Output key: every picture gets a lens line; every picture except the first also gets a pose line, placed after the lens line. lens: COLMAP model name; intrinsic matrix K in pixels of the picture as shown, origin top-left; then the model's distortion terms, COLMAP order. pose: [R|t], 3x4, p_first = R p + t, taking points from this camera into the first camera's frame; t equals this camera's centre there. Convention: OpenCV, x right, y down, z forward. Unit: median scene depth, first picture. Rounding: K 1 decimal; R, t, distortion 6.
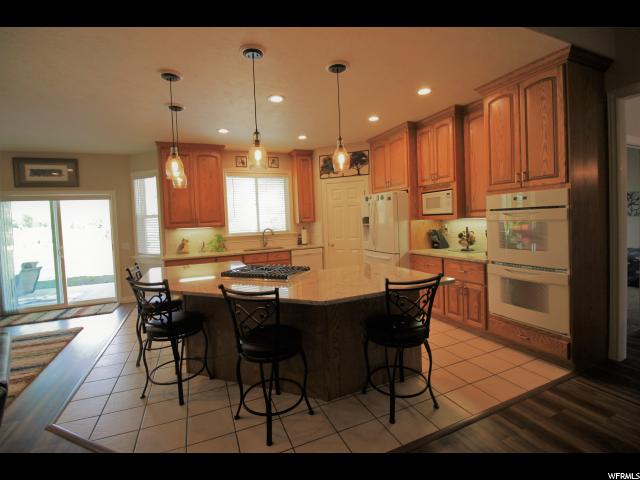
lens RADIAL K [[308.2, 0, 321.7], [0, 308.2, 227.0], [0, 0, 1]] dist [-0.025043, -0.000353]
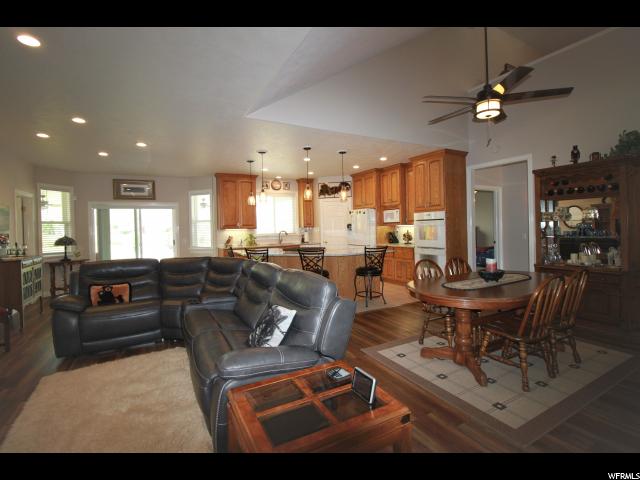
lens RADIAL K [[308.2, 0, 321.7], [0, 308.2, 227.0], [0, 0, 1]] dist [-0.025043, -0.000353]
pose [[0.995633, 0.017226, 0.091755, -0.162505], [-0.014401, 0.999404, -0.031358, 0.039378], [-0.092240, 0.029900, 0.995288, -0.637919]]
